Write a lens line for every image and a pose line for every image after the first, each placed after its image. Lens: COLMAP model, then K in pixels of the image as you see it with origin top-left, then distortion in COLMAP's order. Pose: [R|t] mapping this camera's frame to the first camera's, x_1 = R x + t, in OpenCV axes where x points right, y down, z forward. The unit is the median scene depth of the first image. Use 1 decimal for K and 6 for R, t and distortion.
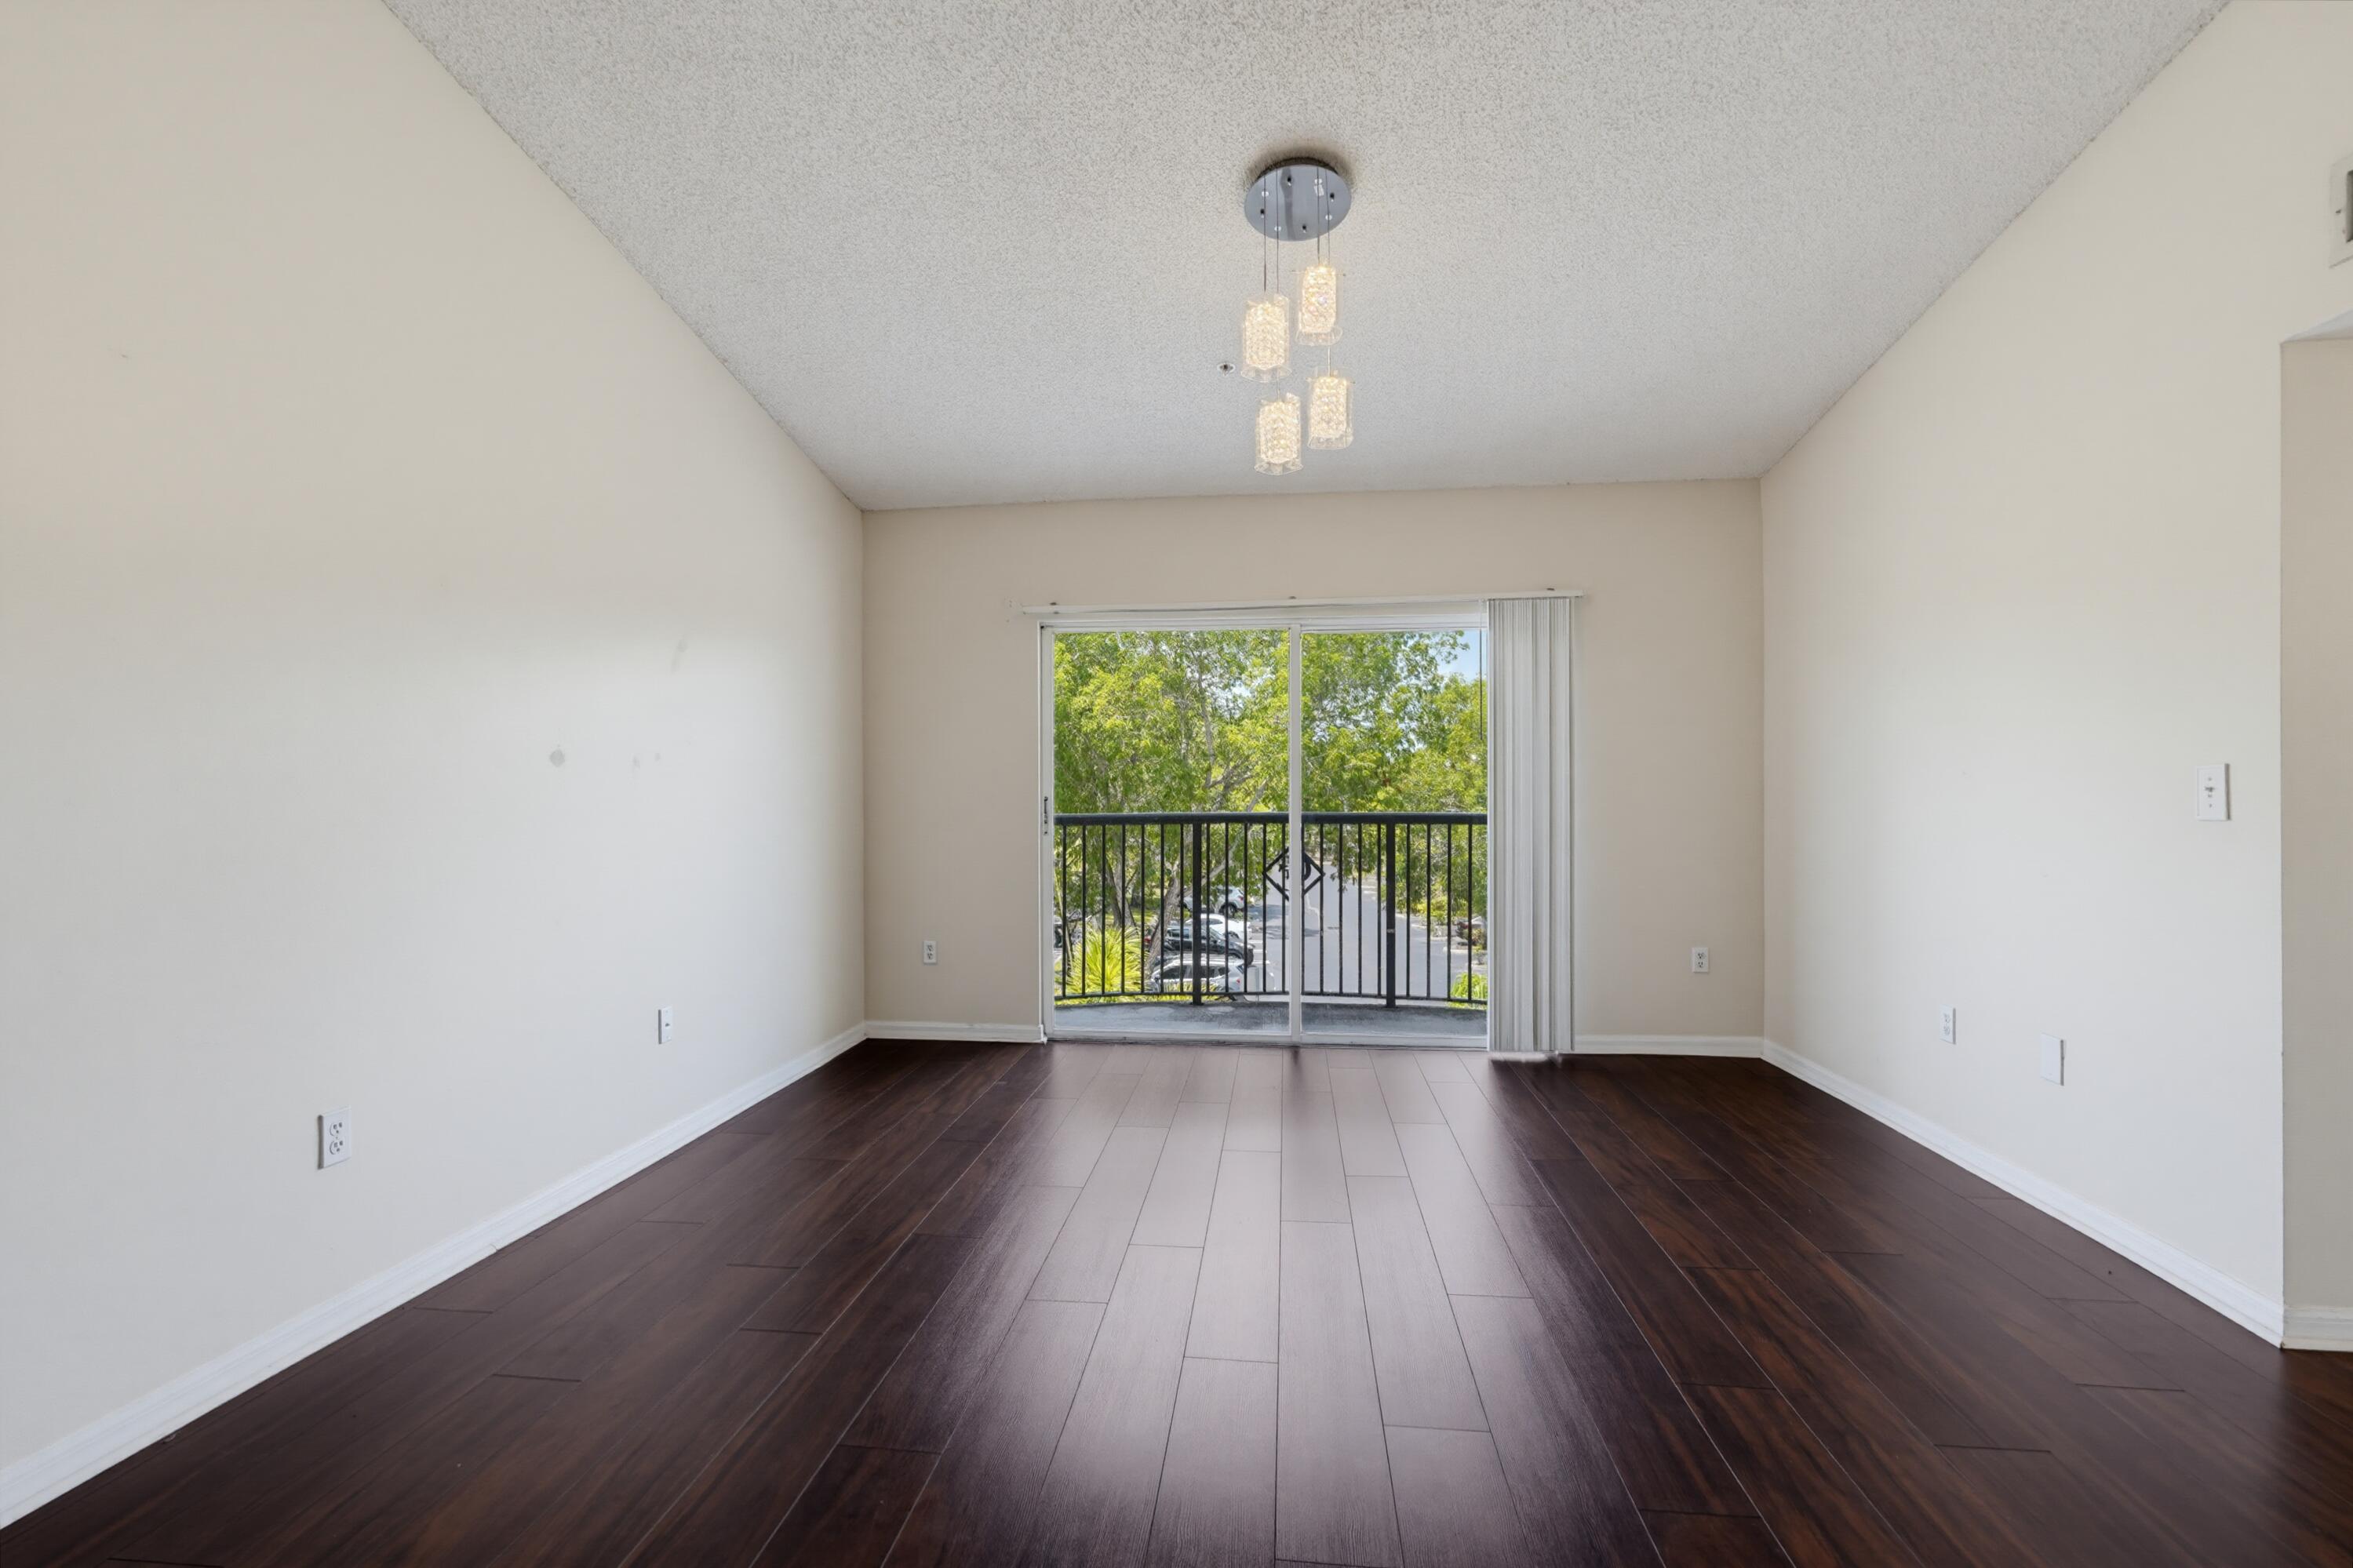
lens RADIAL K [[1101.6, 0, 1176.5], [0, 1101.6, 784.0], [0, 0, 1]] dist [-0.002793, -0.000242]
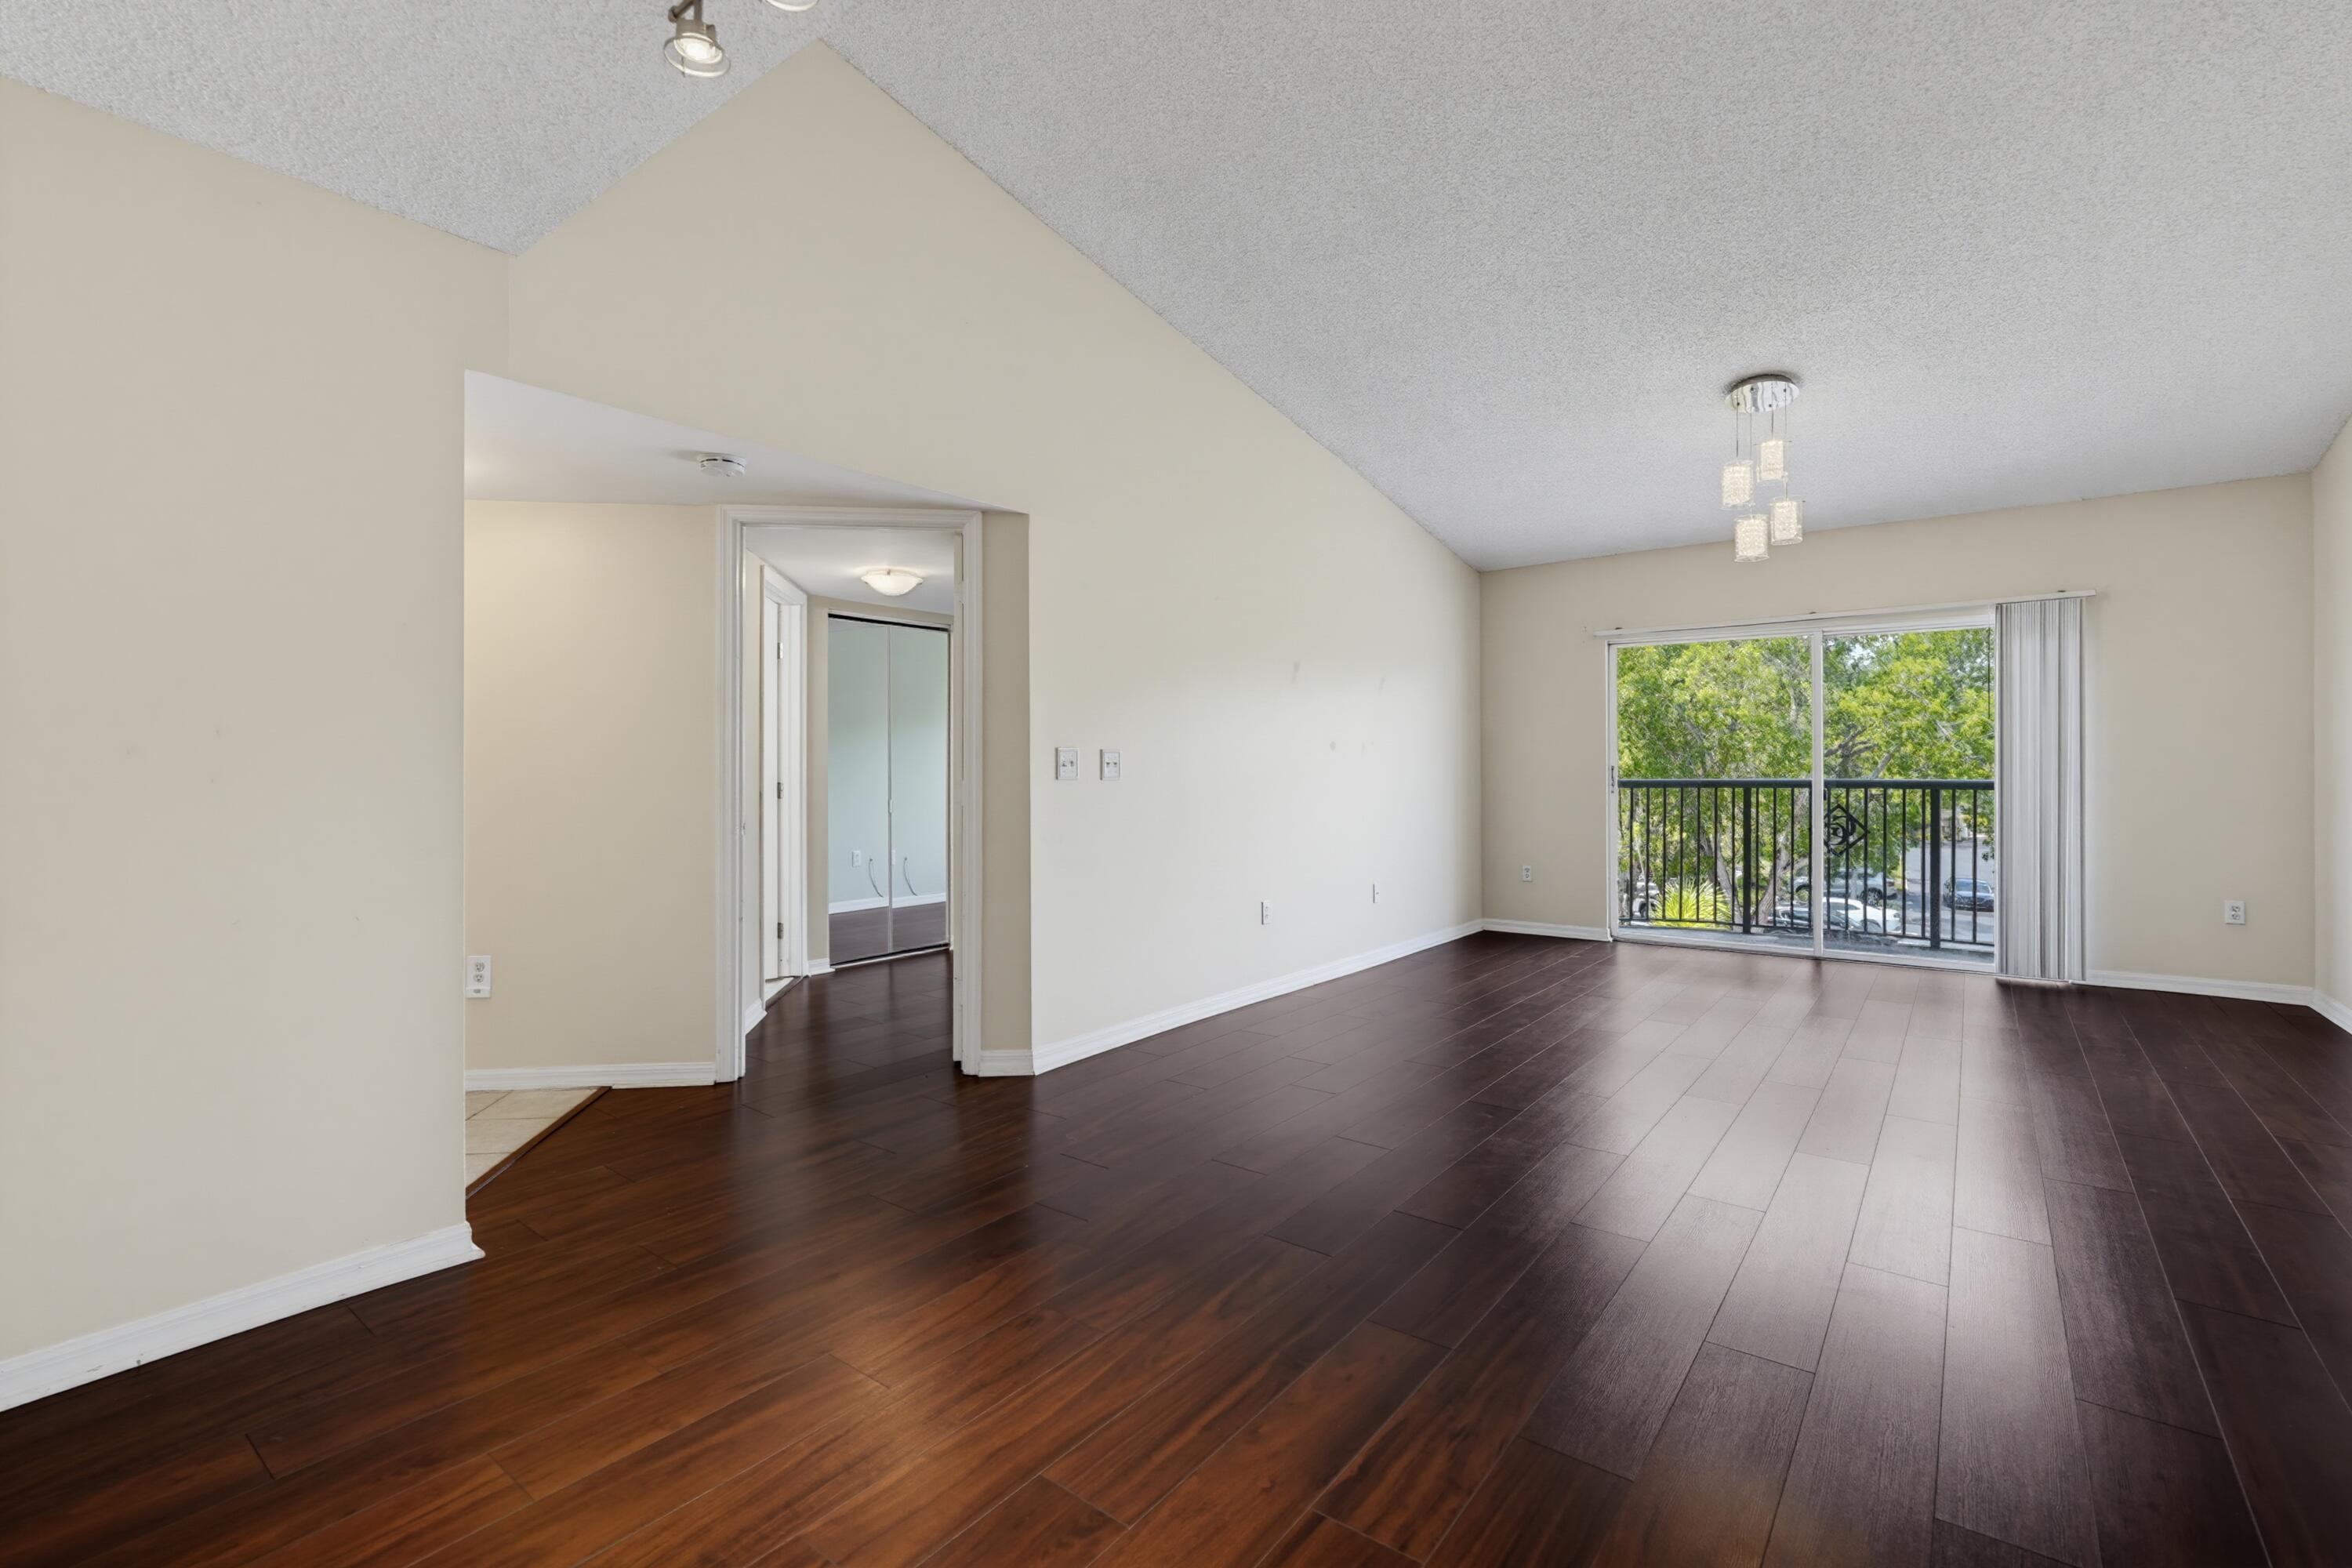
lens RADIAL K [[1127.1, 0, 1169.7], [0, 1127.1, 755.0], [0, 0, 1]] dist [0.000011, -0.000078]
pose [[0.866692, -0.000066, -0.498843, 0.088507], [0.001310, 0.999997, 0.002144, -0.003229], [0.498841, -0.002512, 0.866690, -0.420137]]
